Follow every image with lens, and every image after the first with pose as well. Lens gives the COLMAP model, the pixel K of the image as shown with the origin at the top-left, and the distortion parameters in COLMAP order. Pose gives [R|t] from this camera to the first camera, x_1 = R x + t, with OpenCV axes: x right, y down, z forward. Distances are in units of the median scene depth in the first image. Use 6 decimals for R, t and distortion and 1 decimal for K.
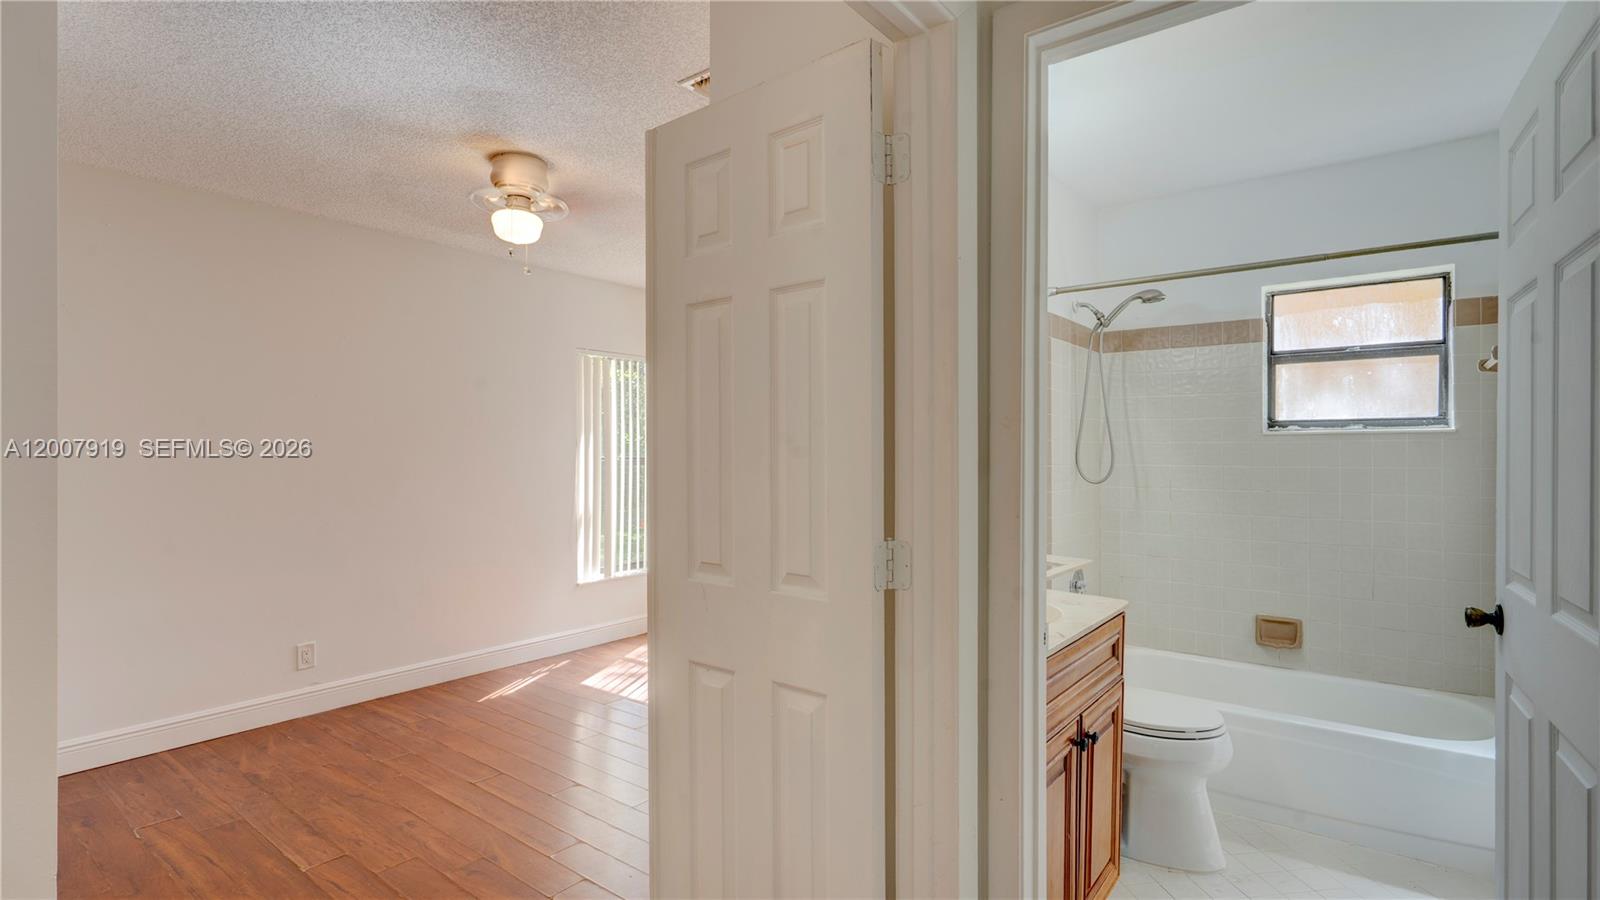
lens RADIAL K [[766.6, 0, 804.7], [0, 766.6, 444.1], [0, 0, 1]] dist [-0.004739, 0.002621]
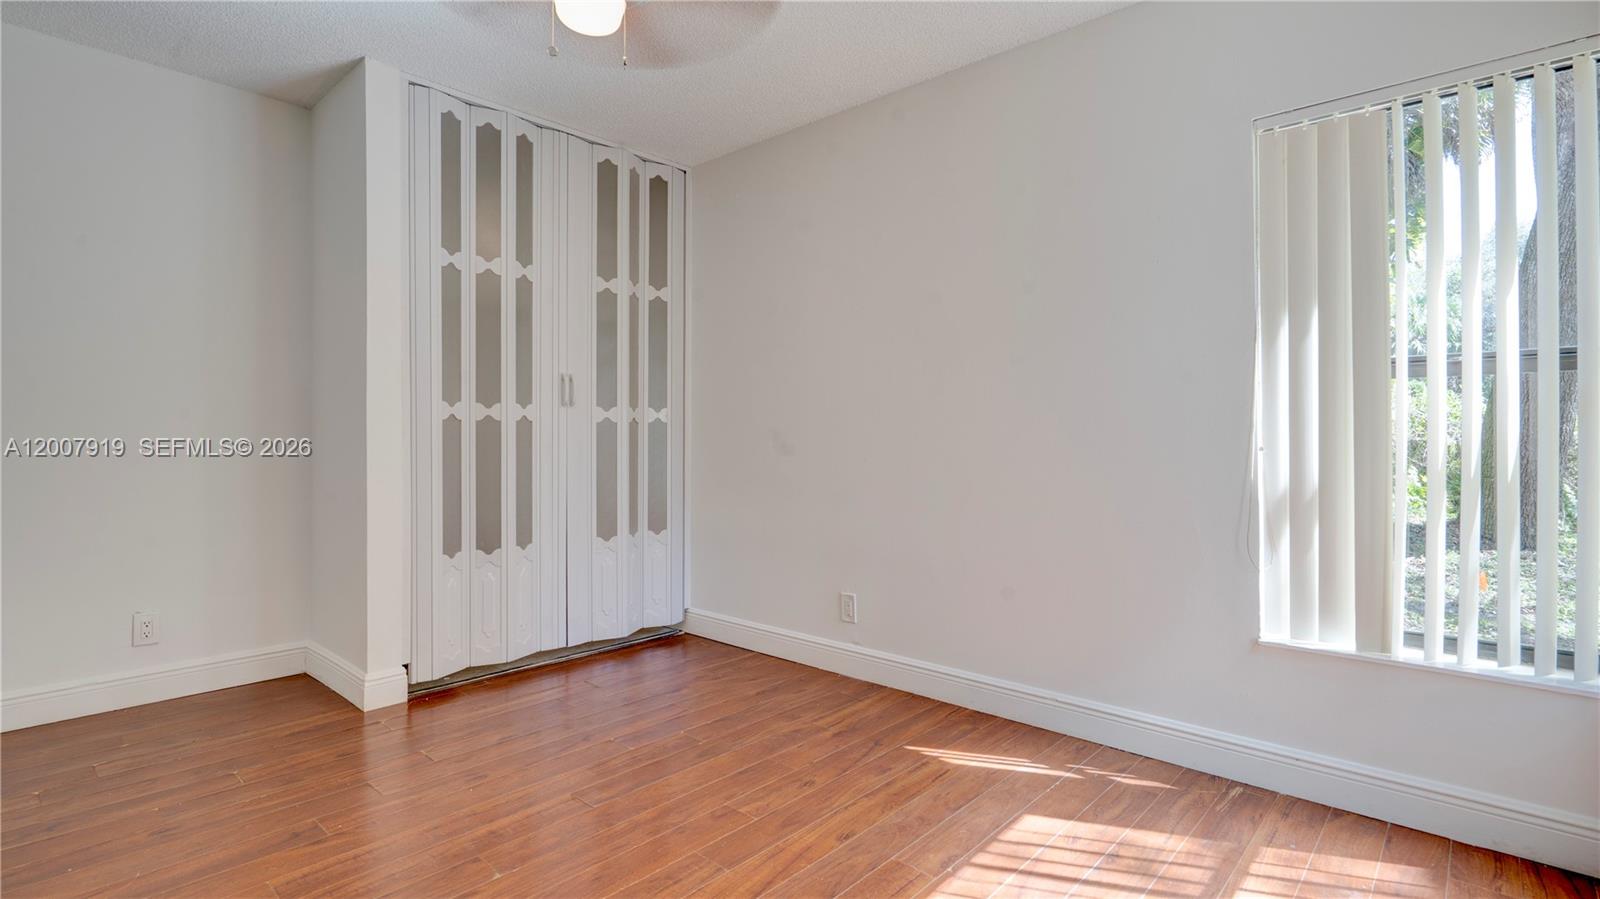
lens RADIAL K [[766.6, 0, 800.2], [0, 766.6, 436.3], [0, 0, 1]] dist [-0.004739, 0.002621]
pose [[-0.076595, -0.007451, -0.997034, 0.196482], [-0.000257, 0.999972, -0.007453, 0.076408], [0.997062, -0.000315, -0.076595, 0.879430]]
